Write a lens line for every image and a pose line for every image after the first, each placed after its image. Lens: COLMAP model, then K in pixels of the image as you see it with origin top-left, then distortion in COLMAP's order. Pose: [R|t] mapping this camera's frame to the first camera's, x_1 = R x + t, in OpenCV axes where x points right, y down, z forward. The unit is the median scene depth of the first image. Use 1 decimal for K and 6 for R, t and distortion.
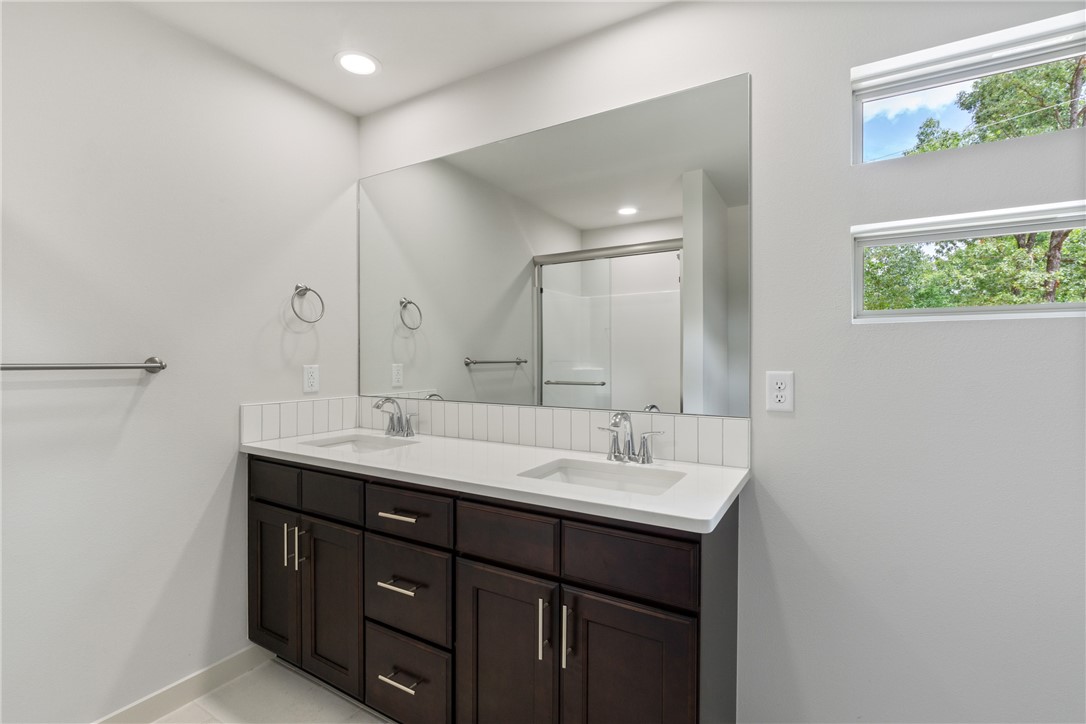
lens RADIAL K [[501.3, 0, 541.7], [0, 501.3, 341.6], [0, 0, 1]] dist [-0.010324, 0.000267]
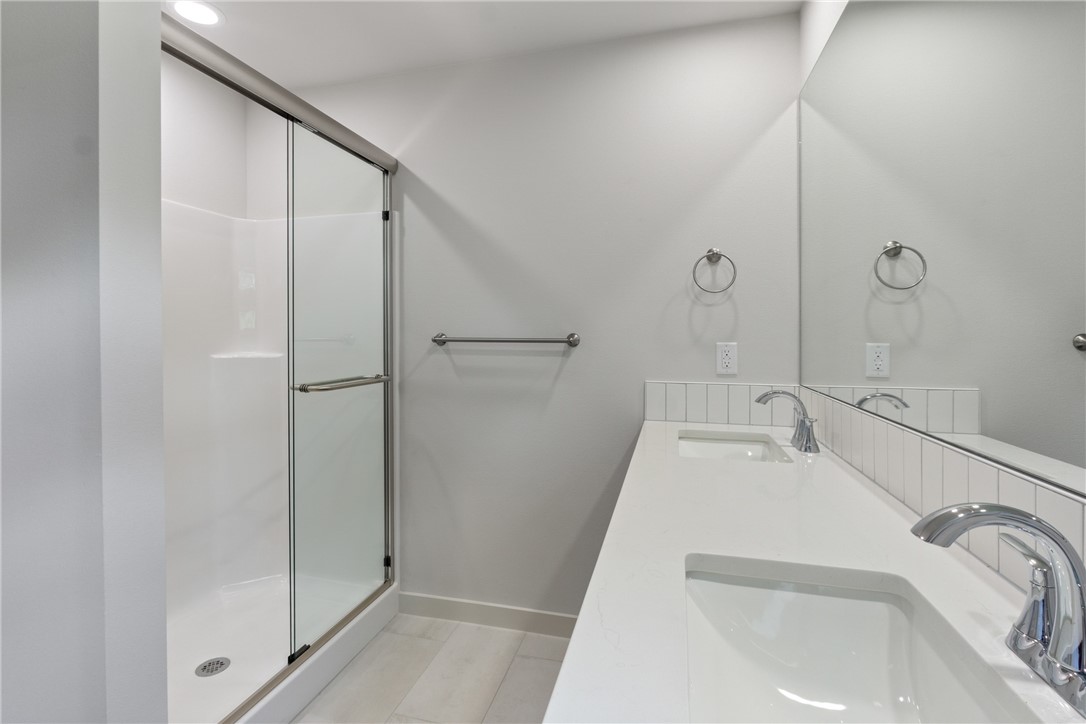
lens RADIAL K [[501.3, 0, 541.7], [0, 501.3, 341.6], [0, 0, 1]] dist [-0.010324, 0.000267]
pose [[0.291869, 0.014744, -0.956345, 0.262327], [0.029471, 0.999268, 0.024400, 0.015484], [0.956004, -0.035306, 0.291221, 0.458469]]
